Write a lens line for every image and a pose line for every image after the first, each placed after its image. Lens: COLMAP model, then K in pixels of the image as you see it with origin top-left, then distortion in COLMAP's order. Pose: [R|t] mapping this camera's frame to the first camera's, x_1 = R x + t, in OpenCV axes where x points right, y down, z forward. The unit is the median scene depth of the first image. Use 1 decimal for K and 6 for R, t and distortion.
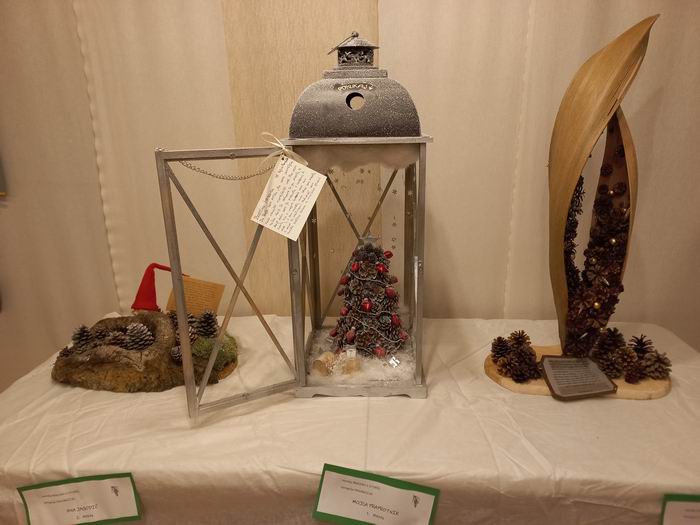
lens RADIAL K [[500.0, 0, 350.0], [0, 500.0, 262.5], [0, 0, 1]] dist [0.006423, -0.002578]
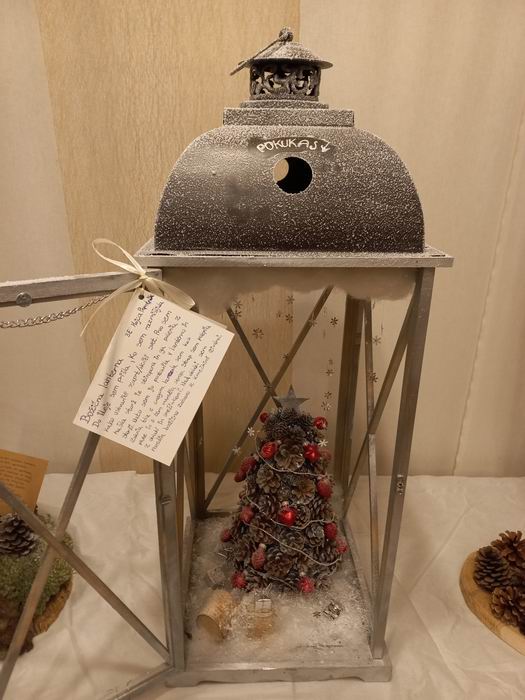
lens RADIAL K [[523.5, 0, 262.5], [0, 523.5, 350.0], [0, 0, 1]] dist [0.001539, 0.002642]
pose [[0.996347, 0.003272, 0.085334, -0.060763], [-0.009182, 0.997578, 0.068951, -0.186824], [-0.084902, -0.069482, 0.993964, 0.483467]]
